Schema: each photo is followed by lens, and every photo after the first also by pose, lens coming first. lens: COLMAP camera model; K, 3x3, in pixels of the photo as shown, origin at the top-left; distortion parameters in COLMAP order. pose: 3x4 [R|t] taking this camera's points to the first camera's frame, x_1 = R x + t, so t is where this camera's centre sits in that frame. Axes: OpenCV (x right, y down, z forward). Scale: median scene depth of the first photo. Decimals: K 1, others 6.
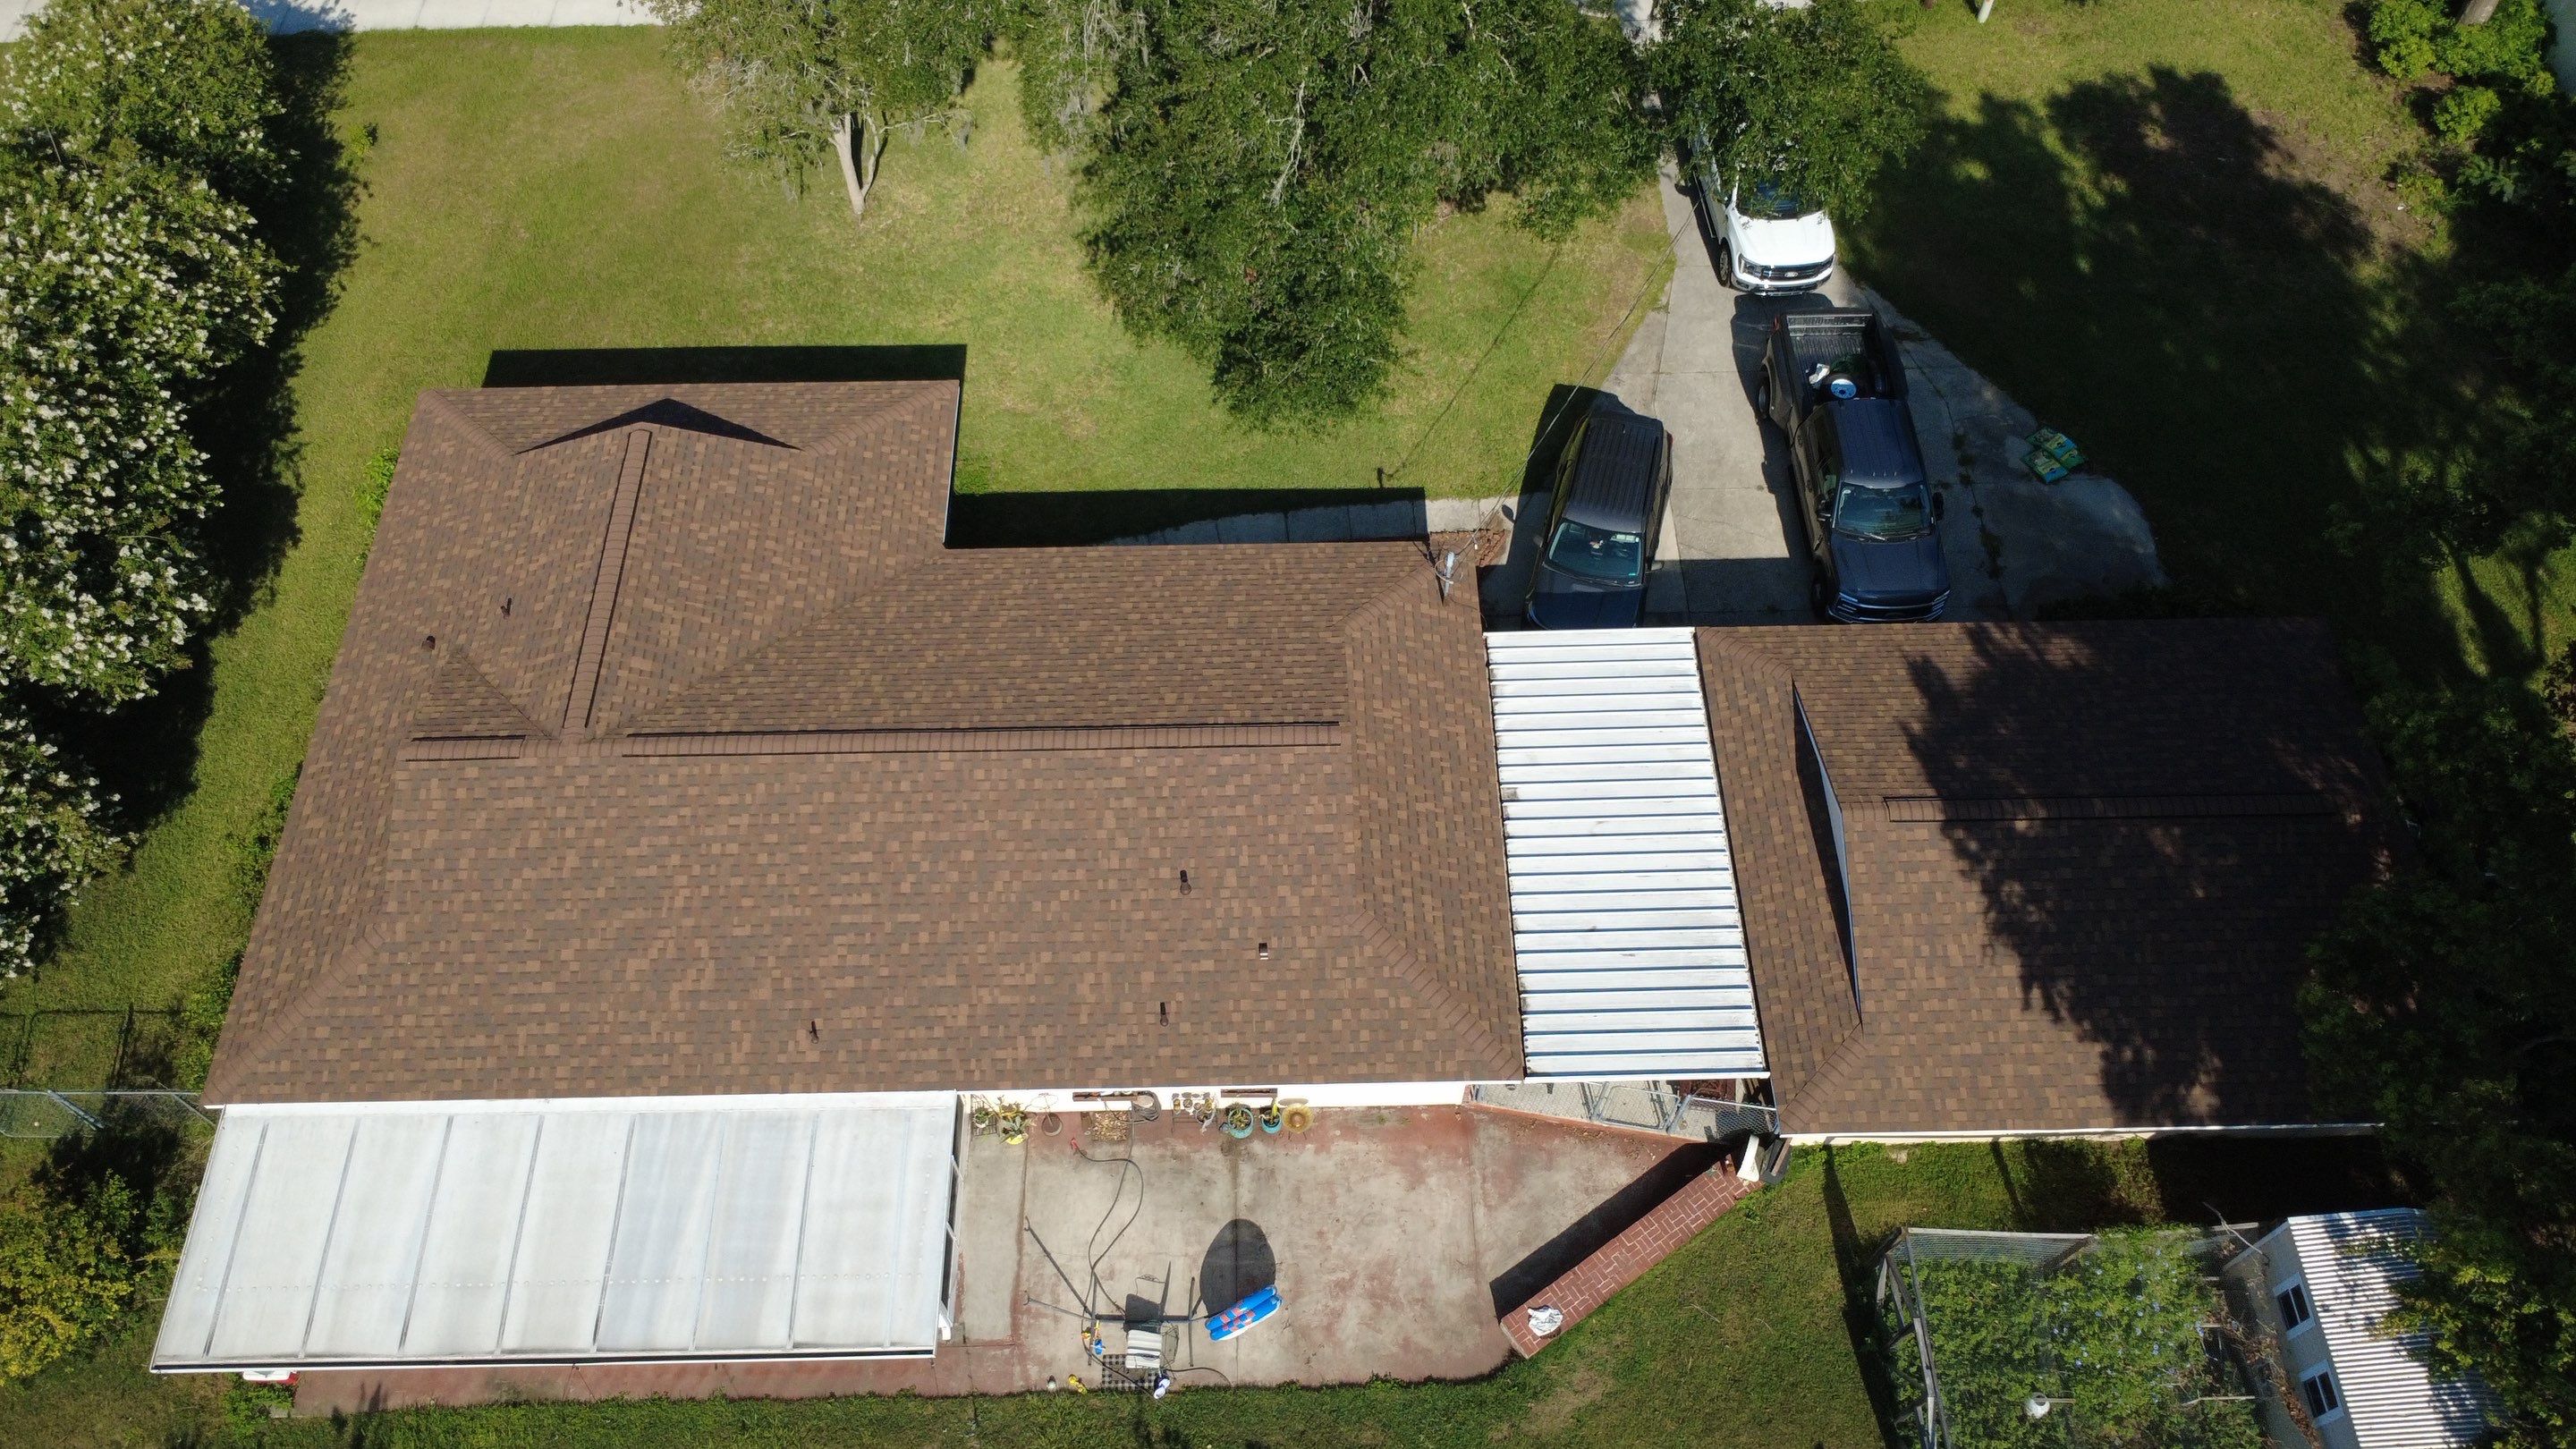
lens RADIAL K [[1876.2, 0, 1283.9], [0, 1876.2, 720.8], [0, 0, 1]] dist [-0.001292, 0.003138]
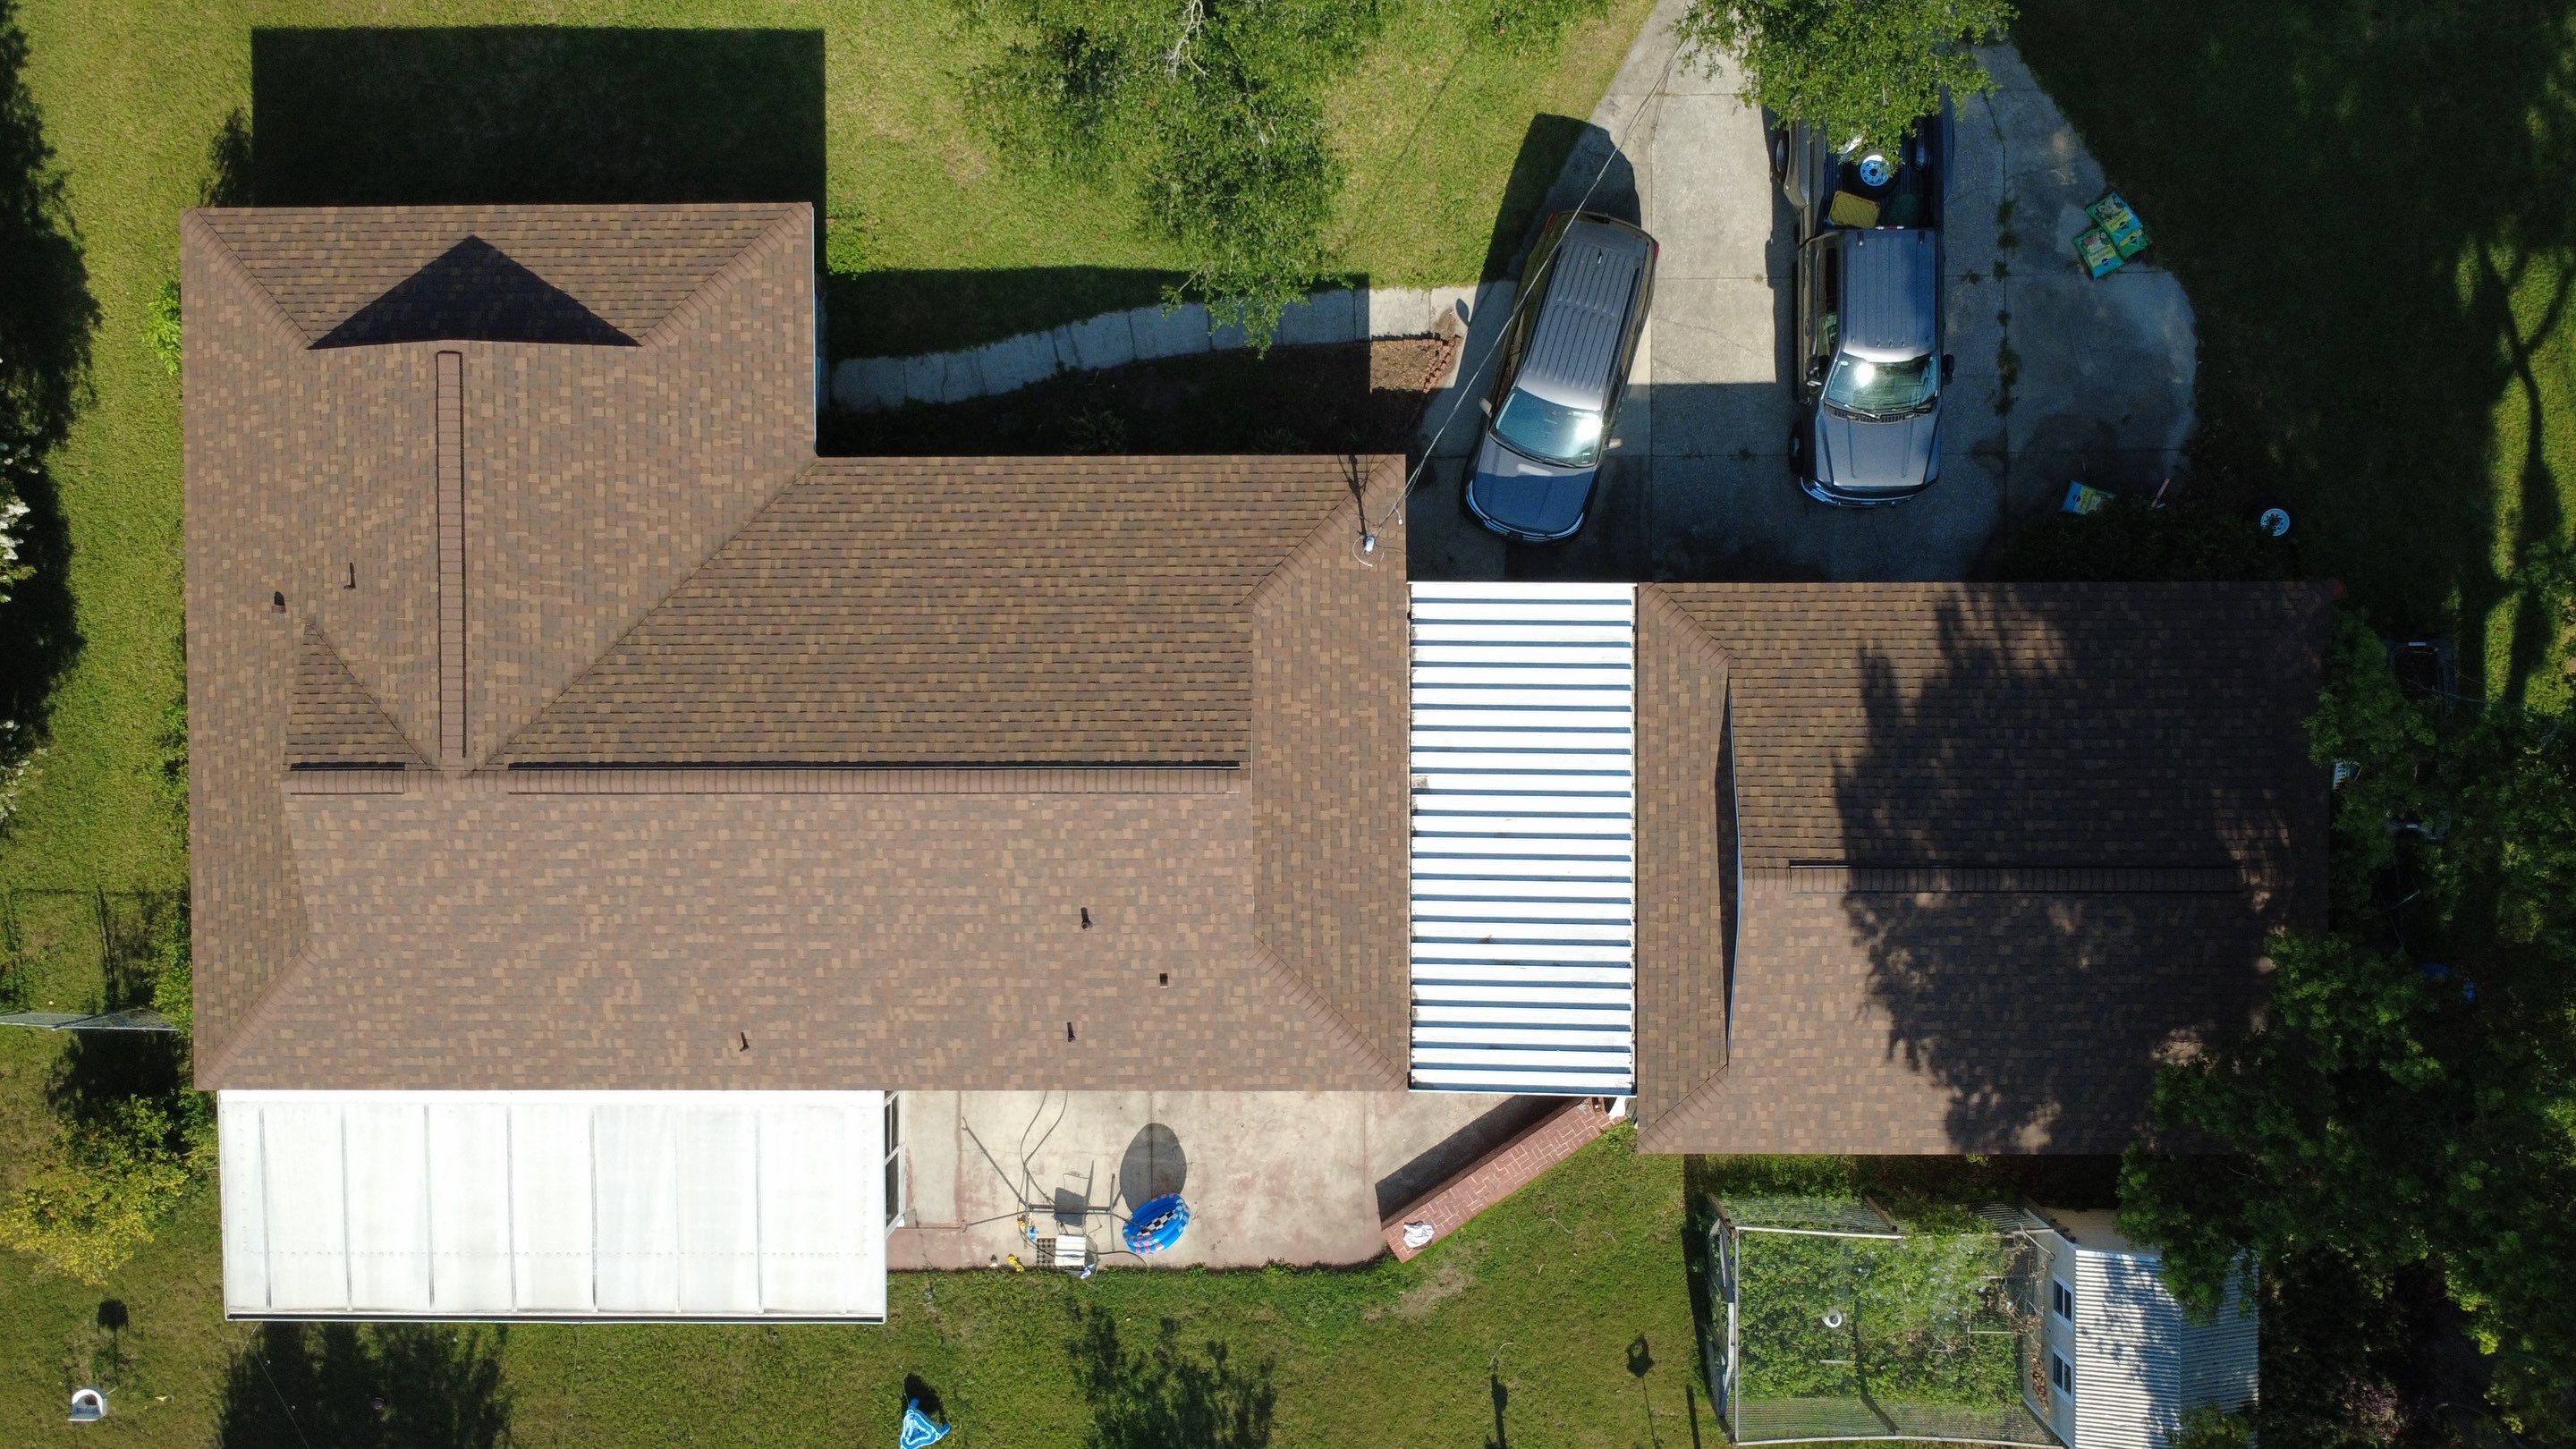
lens RADIAL K [[1876.2, 0, 1283.9], [0, 1876.2, 720.8], [0, 0, 1]] dist [-0.001292, 0.003138]
pose [[0.999779, 0.015523, -0.014205, 0.066262], [-0.004910, 0.828583, 0.559845, -0.563640], [0.020461, -0.559651, 0.828476, 0.216681]]
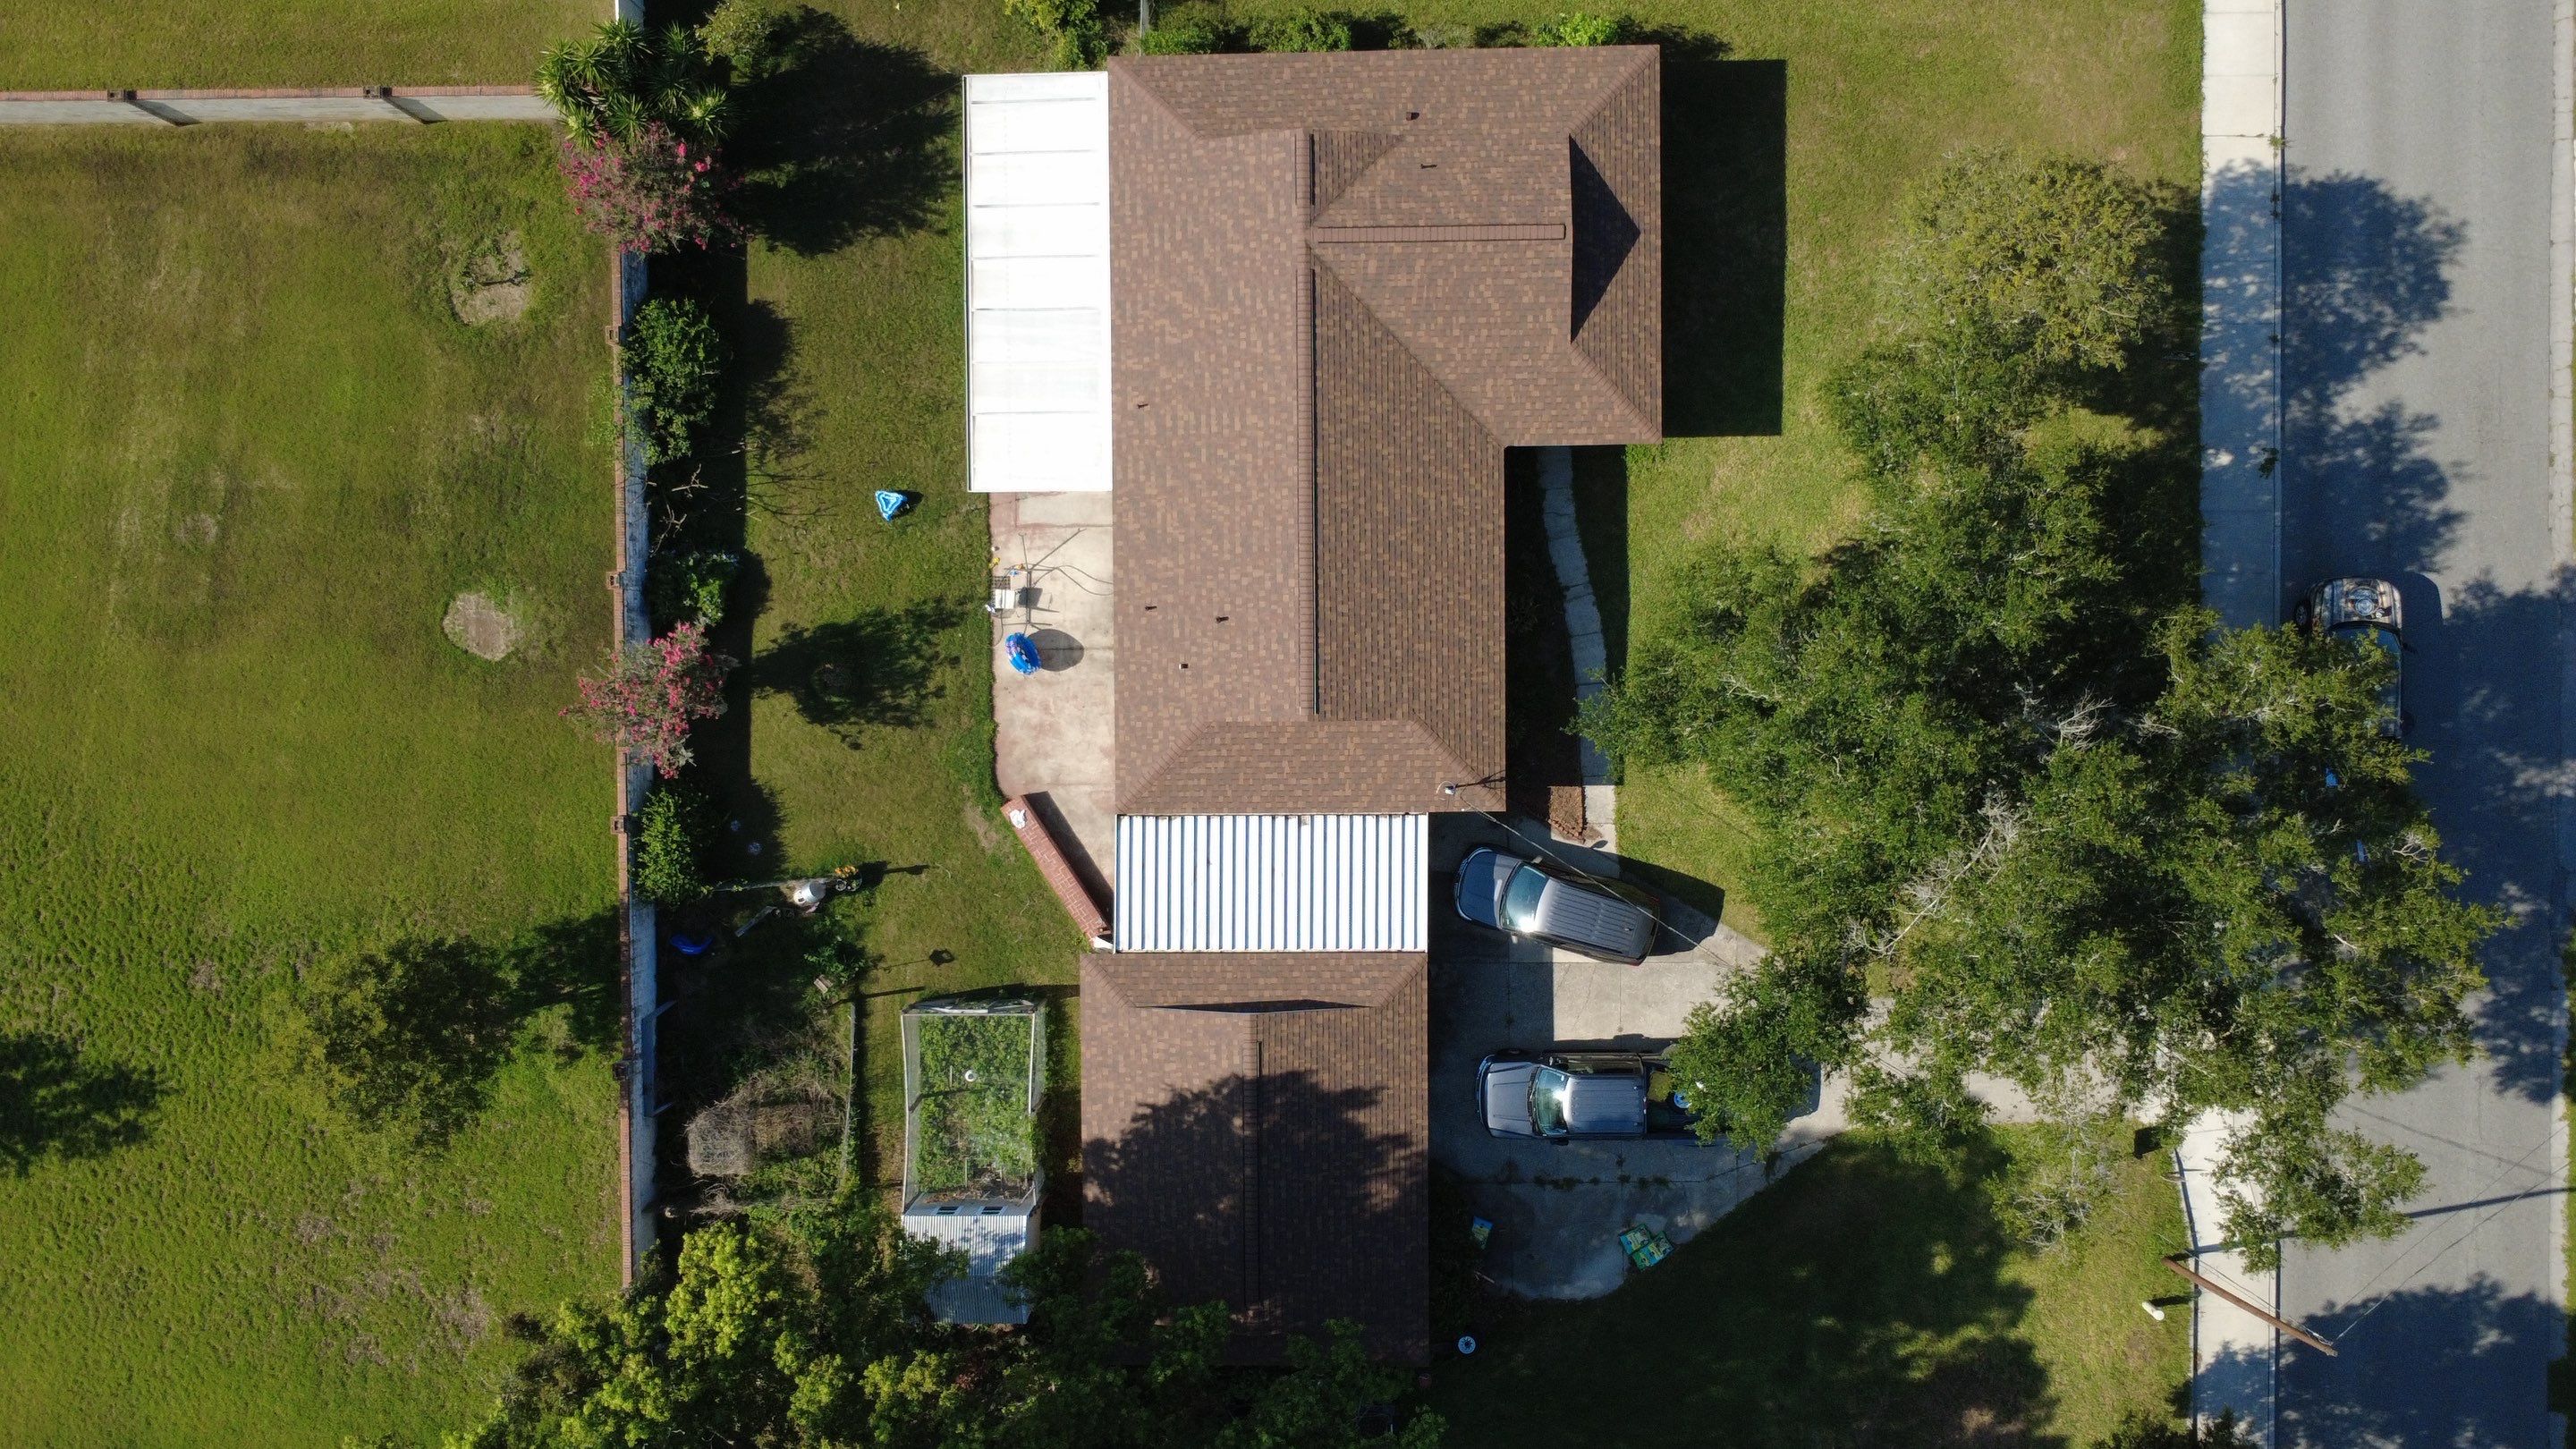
lens RADIAL K [[1885.6, 0, 1284.4], [0, 1885.6, 721.5], [0, 0, 1]] dist [-0.001908, 0.001674]
pose [[-0.009677, 0.999494, 0.030293, -0.013097], [-0.820000, -0.025270, 0.571805, -0.908903], [0.572281, -0.019307, 0.819830, -0.342313]]
